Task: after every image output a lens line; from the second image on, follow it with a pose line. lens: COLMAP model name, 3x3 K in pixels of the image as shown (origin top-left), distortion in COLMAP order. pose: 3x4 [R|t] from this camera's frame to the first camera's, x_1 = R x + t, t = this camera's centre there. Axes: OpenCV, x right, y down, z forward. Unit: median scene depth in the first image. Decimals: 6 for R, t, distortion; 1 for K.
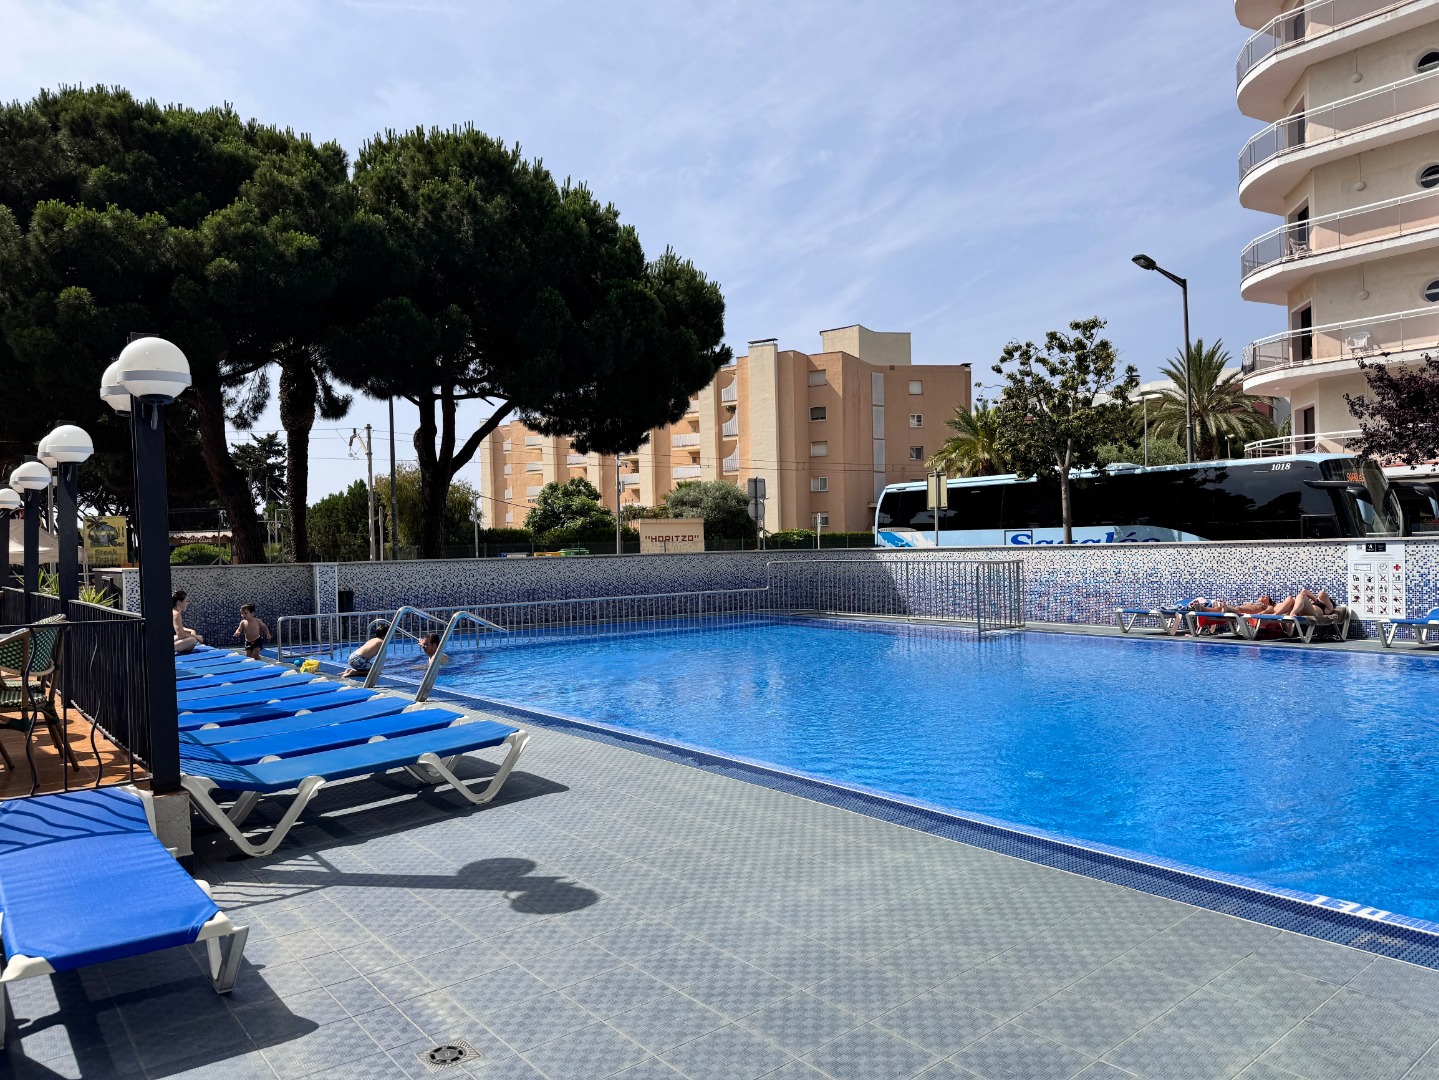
lens RADIAL K [[1009.5, 0, 698.7], [0, 1009.5, 553.6], [0, 0, 1]] dist [0.033085, -0.034904]
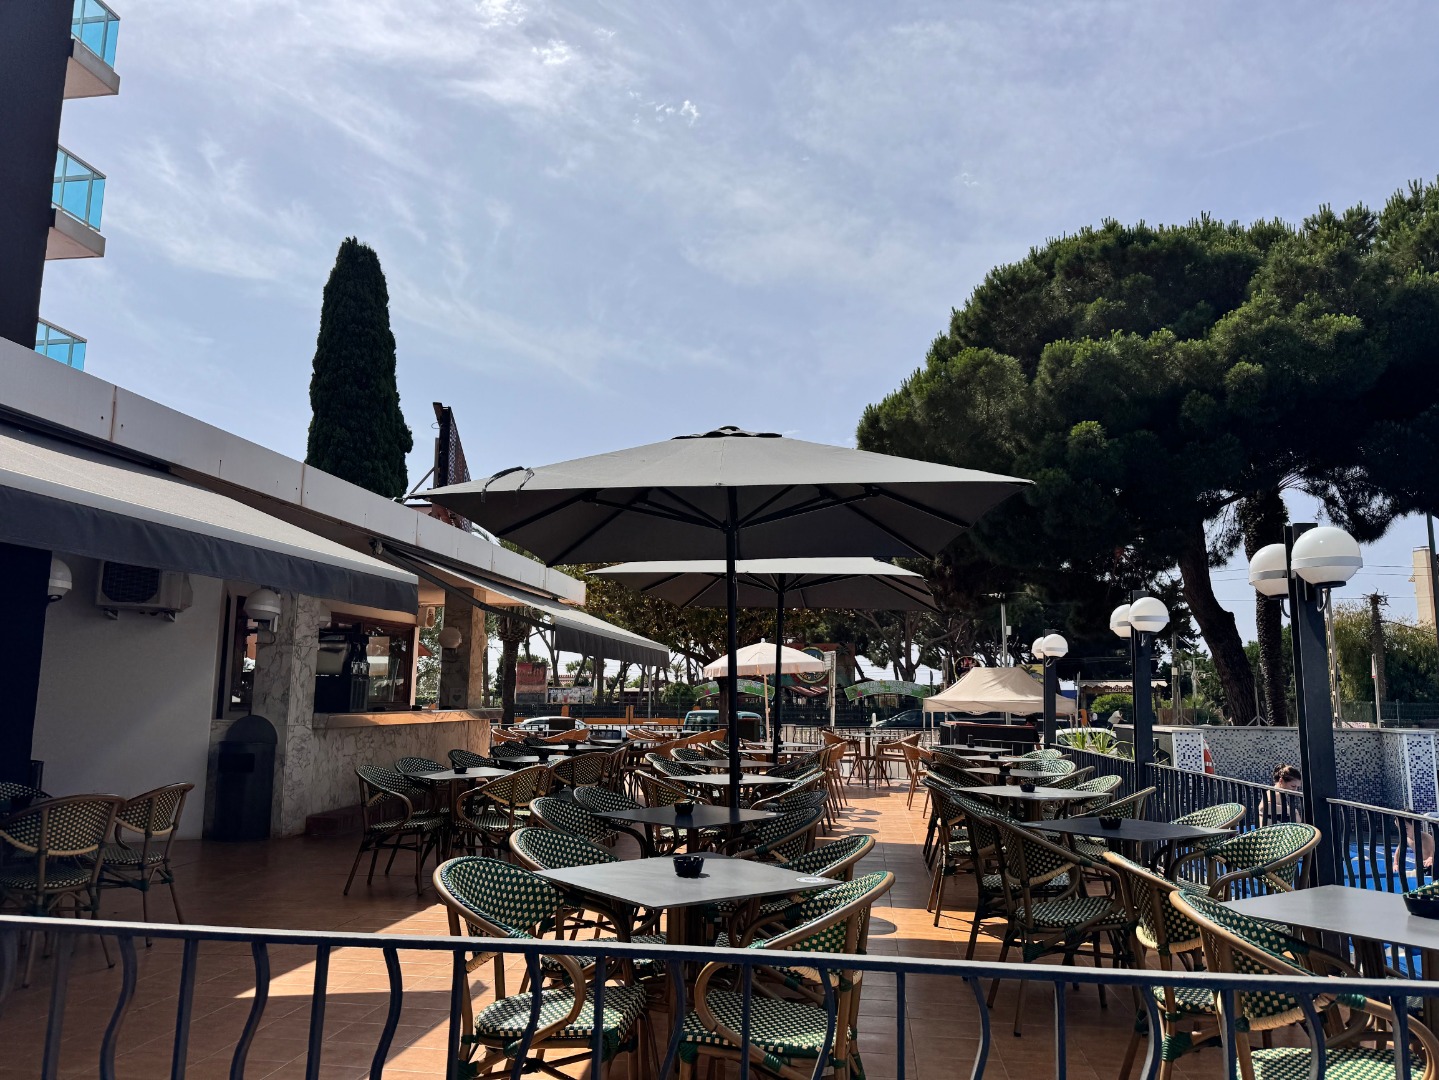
lens RADIAL K [[1009.5, 0, 717.6], [0, 1009.5, 564.8], [0, 0, 1]] dist [0.033085, -0.034904]
pose [[0.696300, -0.067604, -0.714560, -0.165876], [-0.029476, 0.992021, -0.122578, -0.004197], [0.717145, 0.106413, 0.688752, 0.107209]]
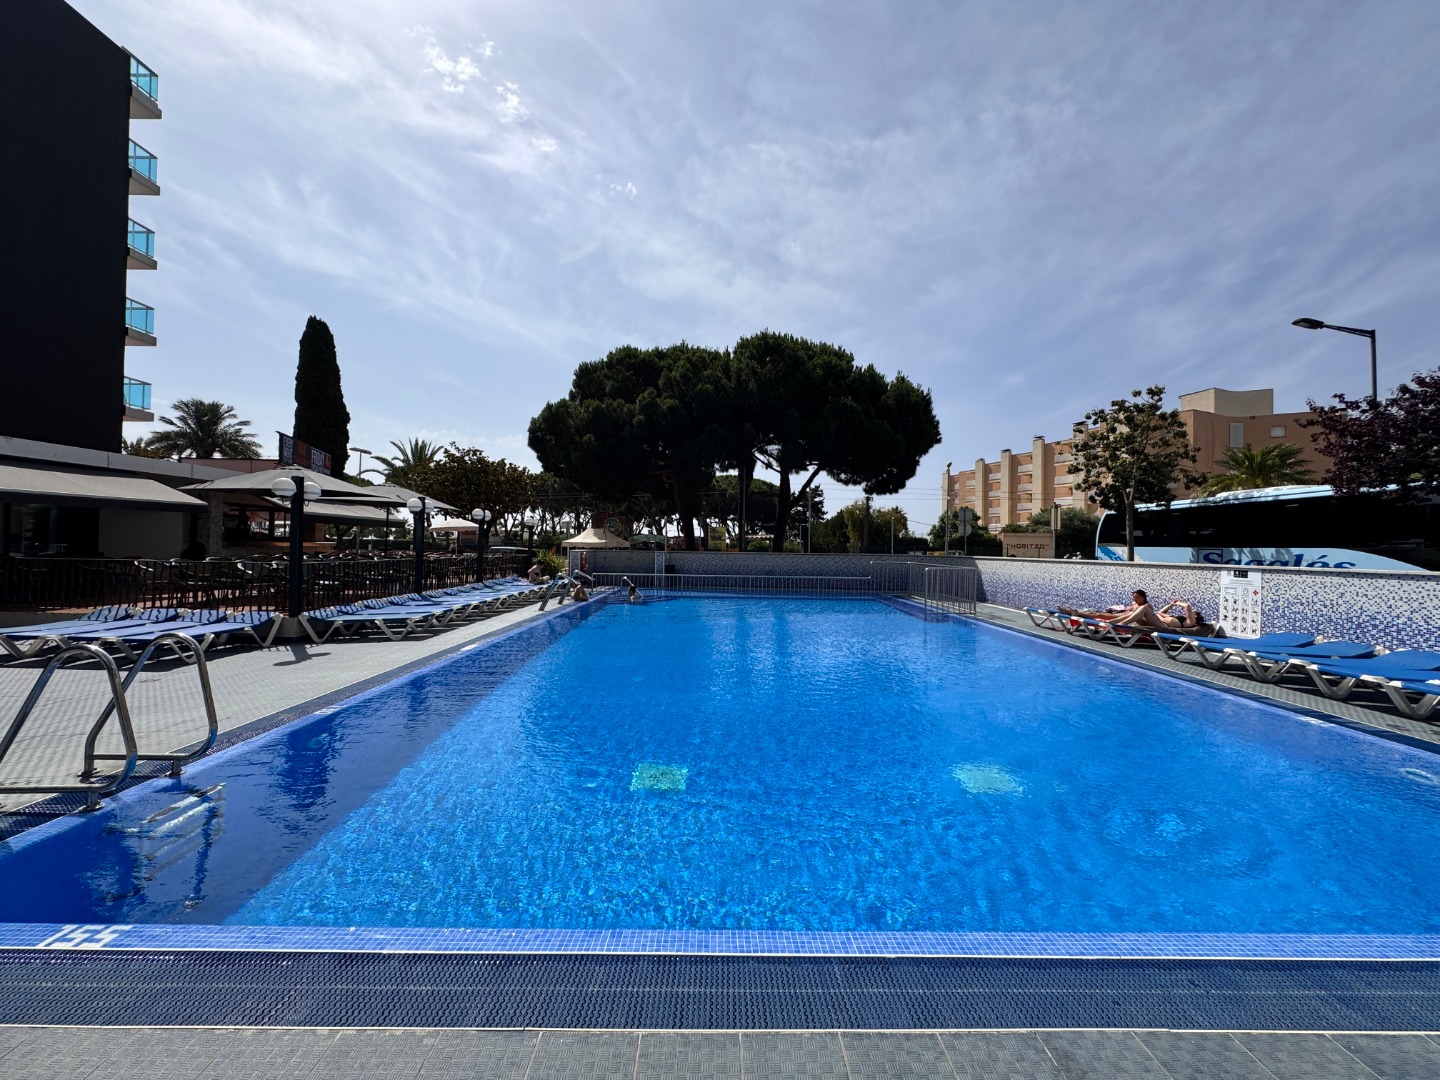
lens RADIAL K [[574.7, 0, 722.3], [0, 574.7, 537.8], [0, 0, 1]] dist [-0.001304, 0.000850]
pose [[0.791588, 0.025993, -0.610502, 0.435567], [-0.037491, 0.999279, -0.006066, -0.015216], [0.609903, 0.027691, 0.791992, 0.098048]]
